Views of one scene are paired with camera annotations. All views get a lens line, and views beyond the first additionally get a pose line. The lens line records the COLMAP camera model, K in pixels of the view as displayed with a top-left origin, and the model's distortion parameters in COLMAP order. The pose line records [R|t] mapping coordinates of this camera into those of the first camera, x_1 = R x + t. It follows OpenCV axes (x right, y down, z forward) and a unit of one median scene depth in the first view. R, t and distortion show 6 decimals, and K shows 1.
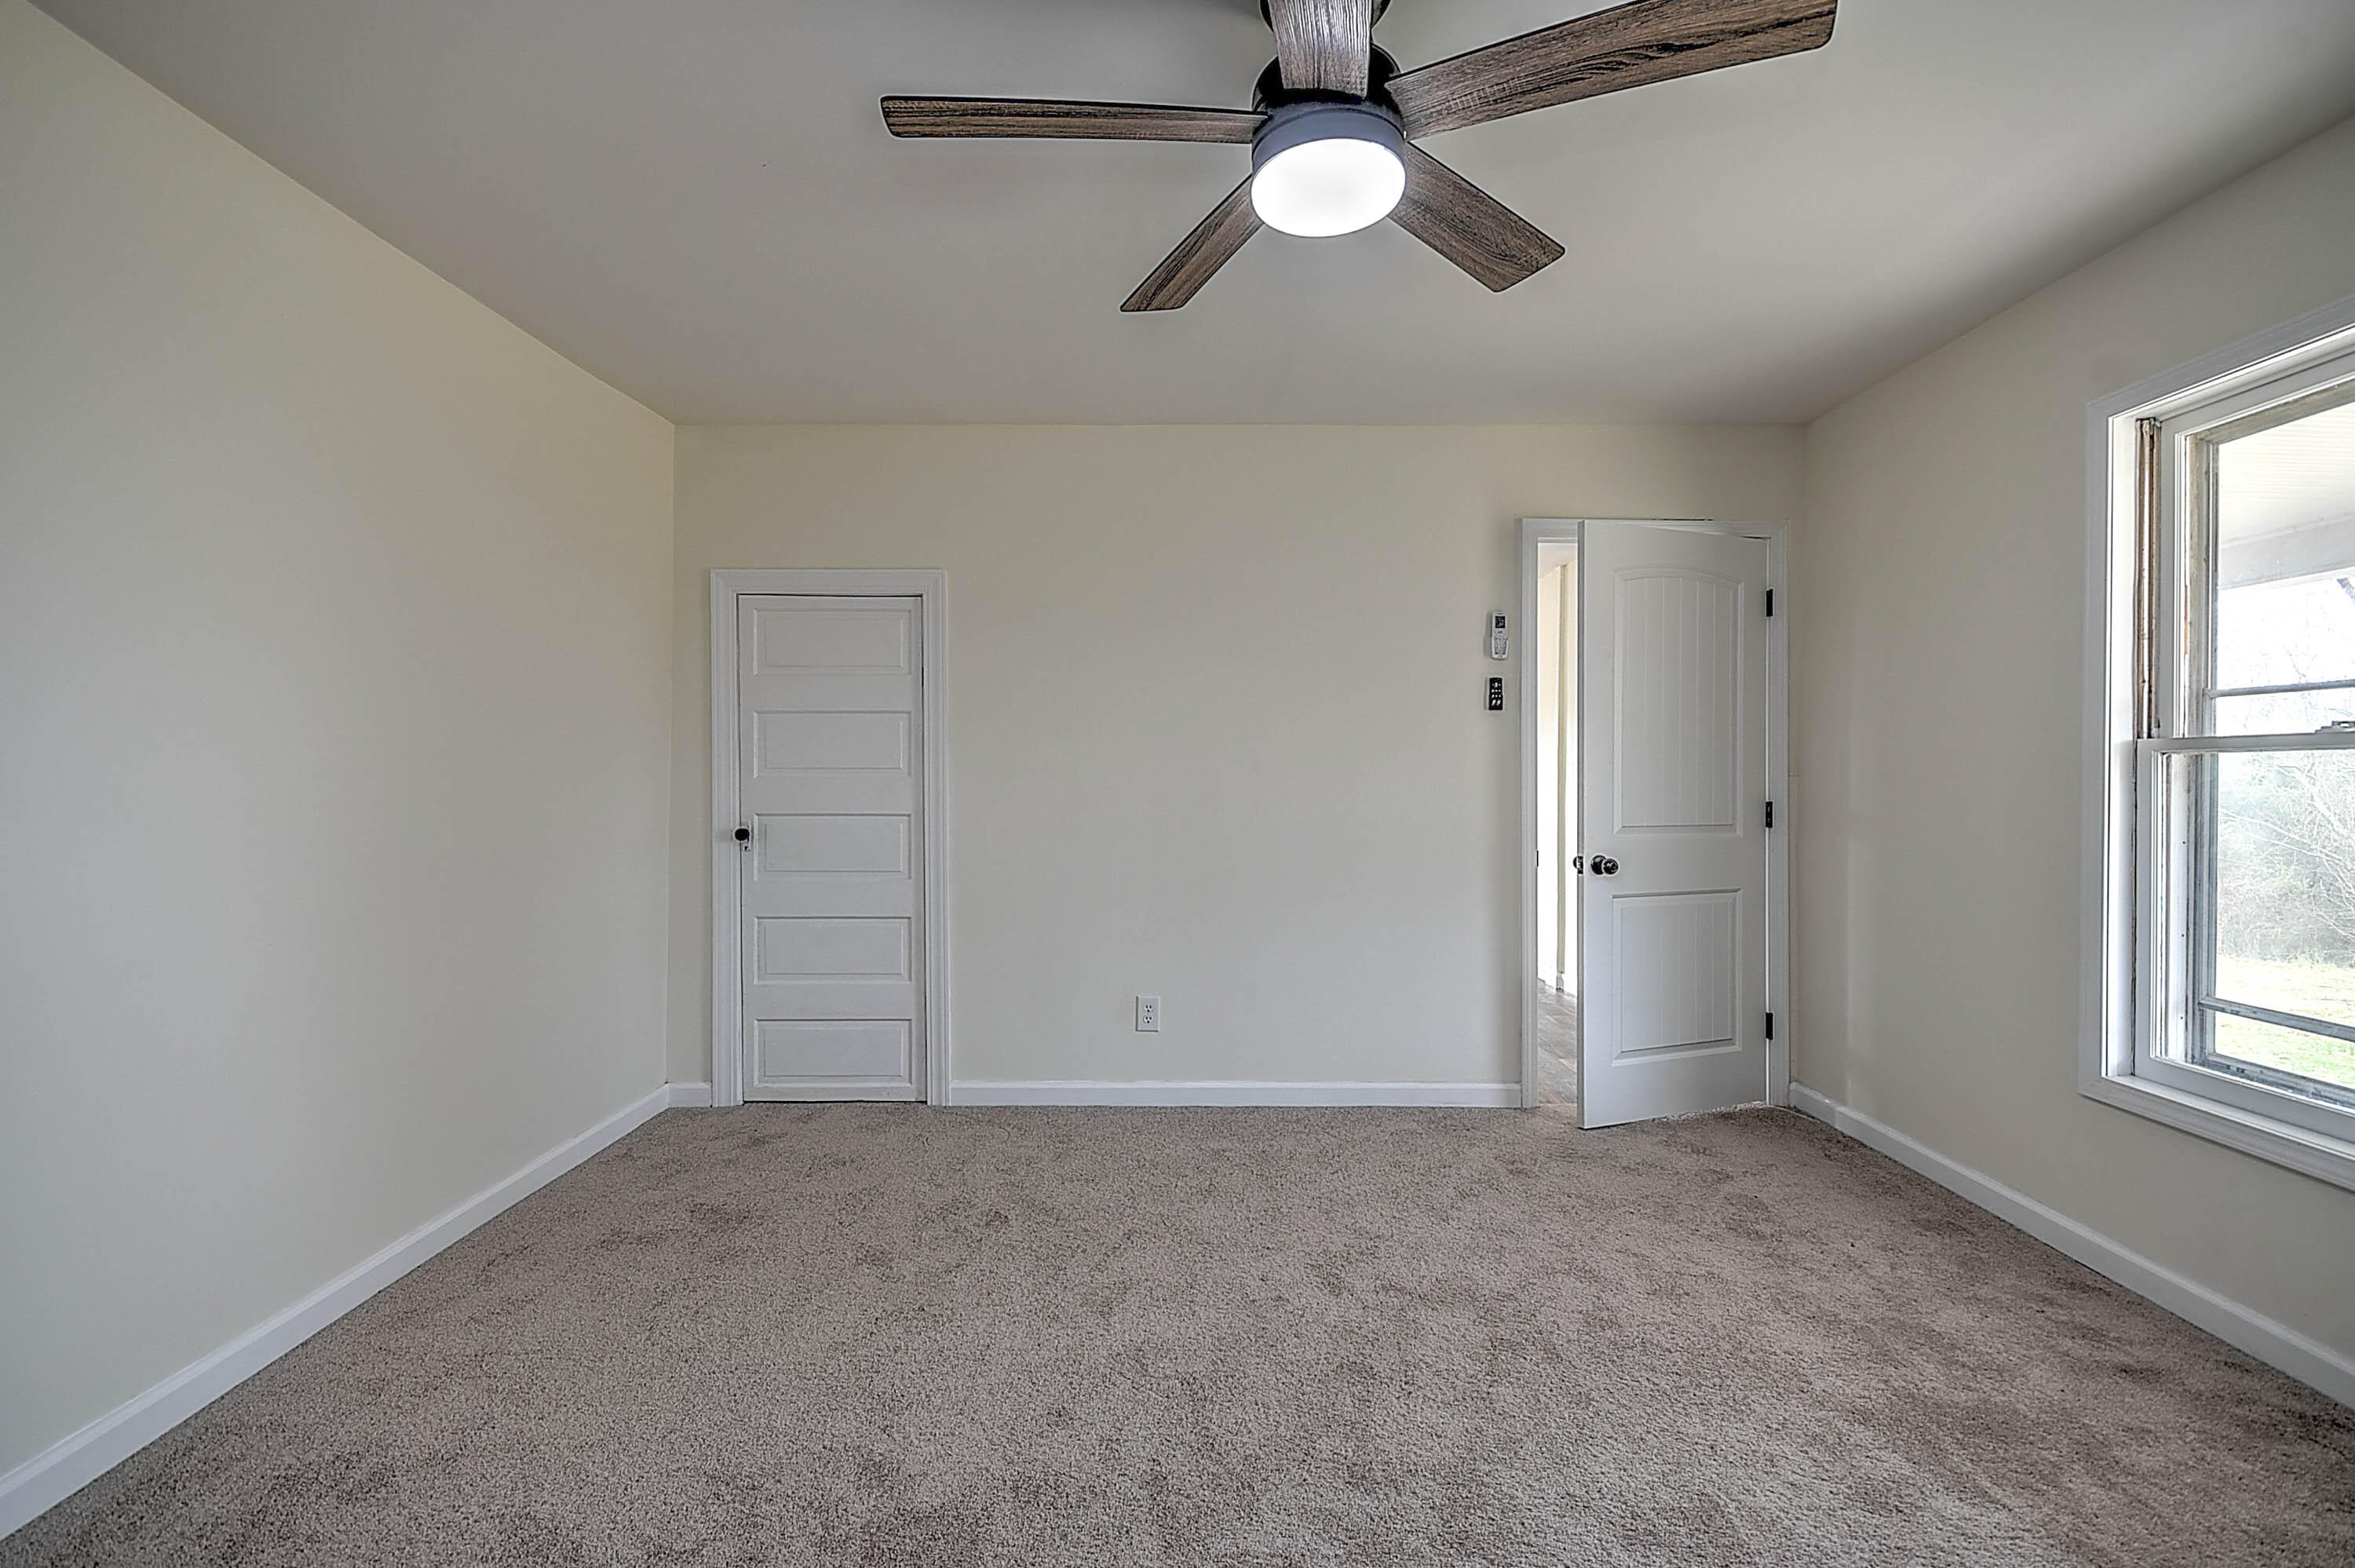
lens RADIAL K [[1025.2, 0, 1181.0], [0, 1025.2, 790.6], [0, 0, 1]] dist [0.010804, -0.005704]
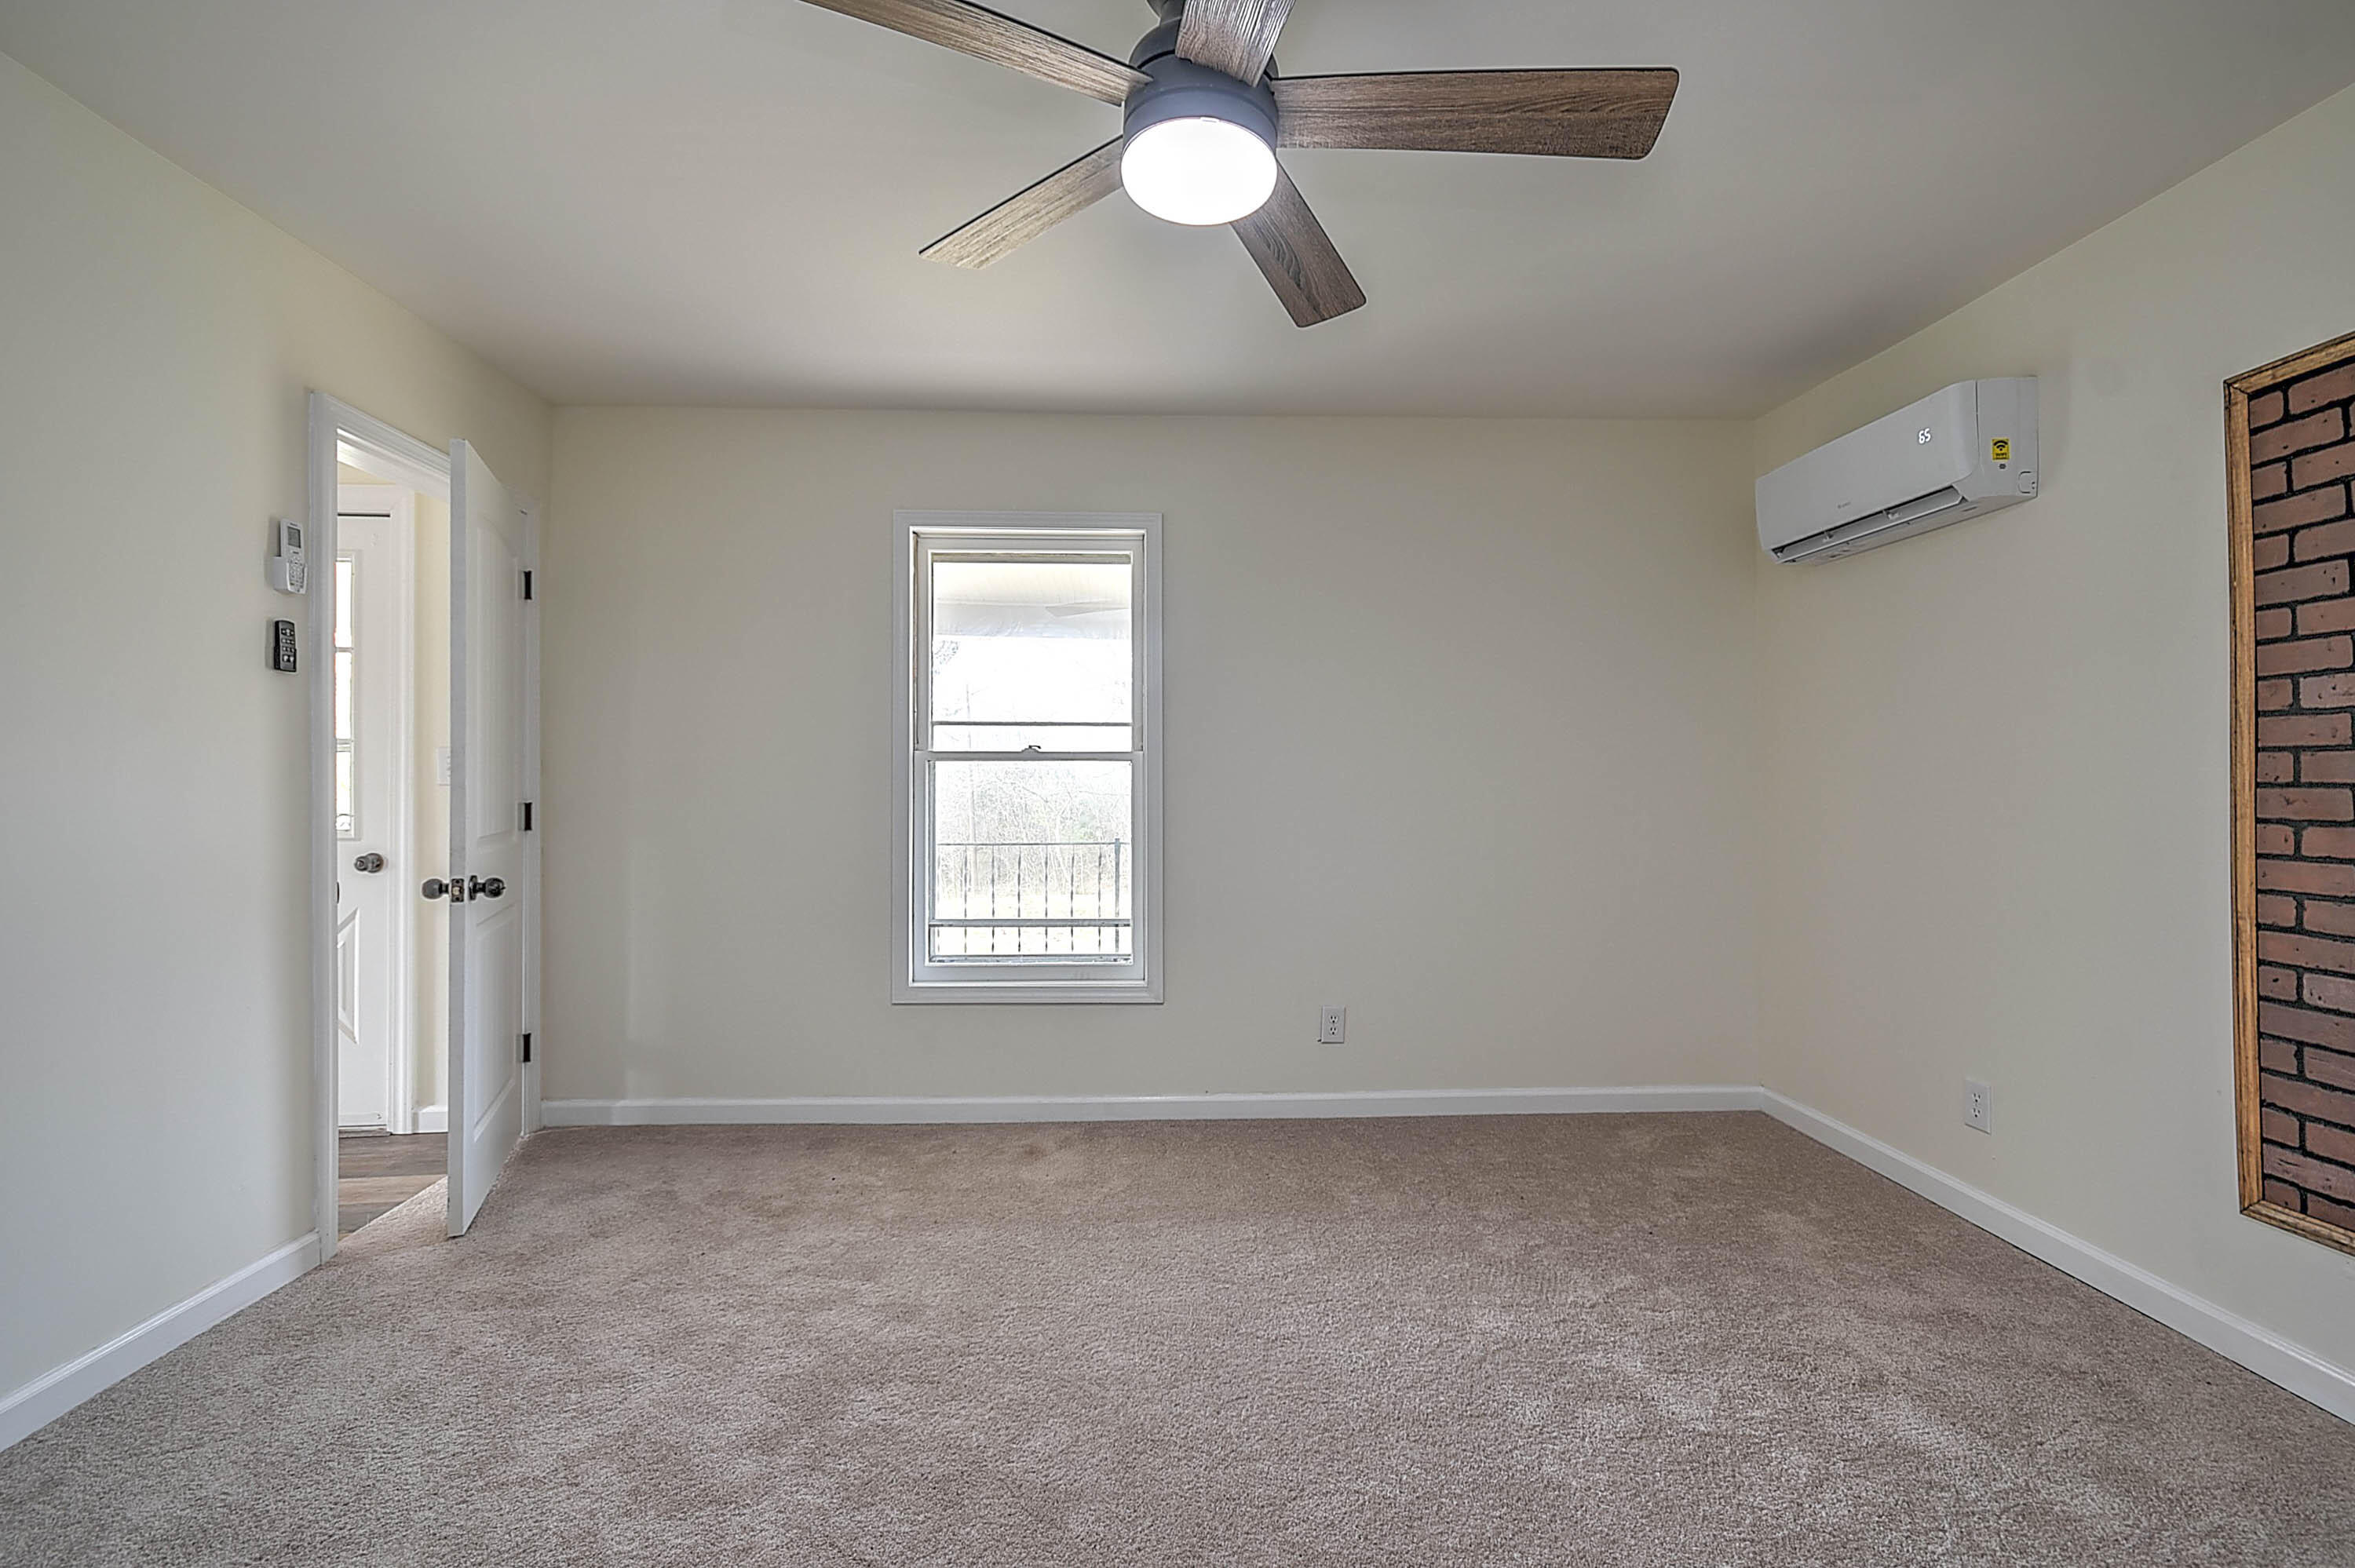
lens RADIAL K [[1025.2, 0, 1176.8], [0, 1025.2, 780.9], [0, 0, 1]] dist [0.010804, -0.005704]
pose [[-0.043099, -0.002870, 0.999067, -0.436477], [0.008944, 0.999955, 0.003258, -0.007048], [-0.999031, 0.009076, -0.043071, 0.550016]]
